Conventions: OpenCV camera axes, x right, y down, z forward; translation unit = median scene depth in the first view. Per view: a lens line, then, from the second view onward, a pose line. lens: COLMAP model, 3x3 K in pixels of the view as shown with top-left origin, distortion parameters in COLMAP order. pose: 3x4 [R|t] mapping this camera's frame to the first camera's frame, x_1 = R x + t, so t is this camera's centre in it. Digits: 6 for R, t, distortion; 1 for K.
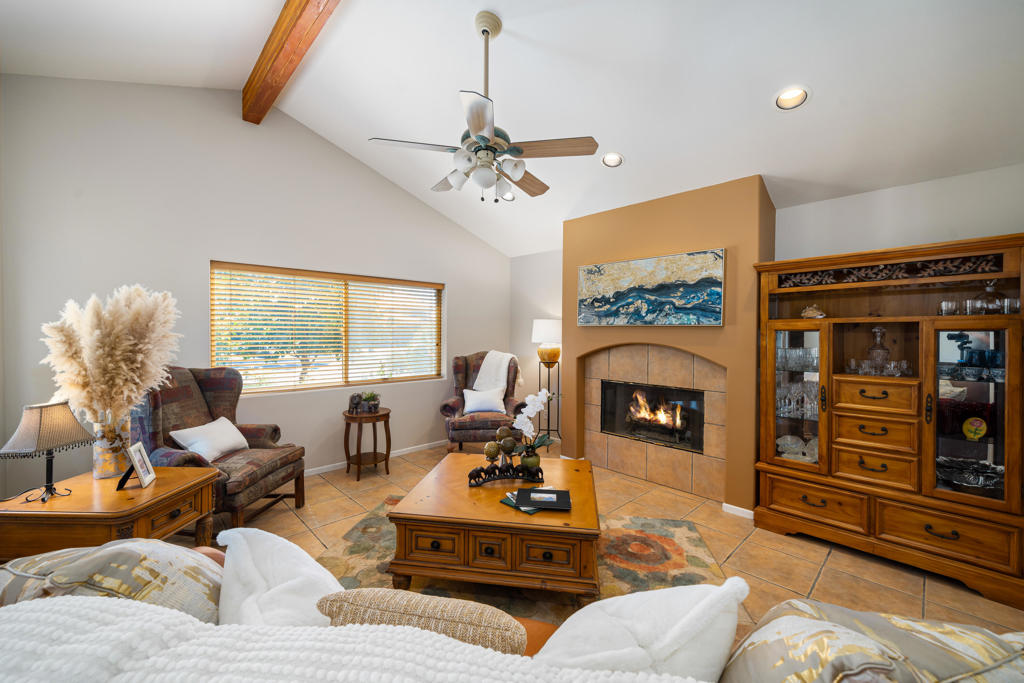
lens RADIAL K [[413.1, 0, 511.0], [0, 413.1, 338.2], [0, 0, 1]] dist [0.000199, -0.000074]
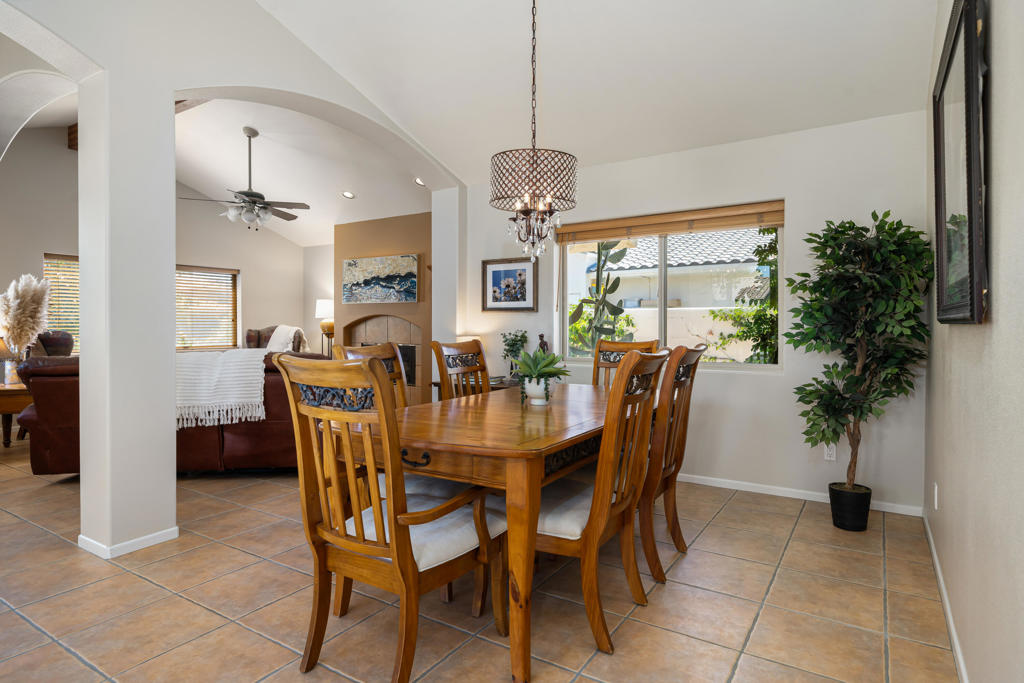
lens RADIAL K [[563.0, 0, 514.1], [0, 563.0, 335.7], [0, 0, 1]] dist [0.005510, 0.000968]
pose [[0.969743, -0.011848, 0.243840, 0.258763], [0.011404, 0.999930, 0.003232, 0.077093], [-0.243861, -0.000353, 0.969810, -0.958010]]
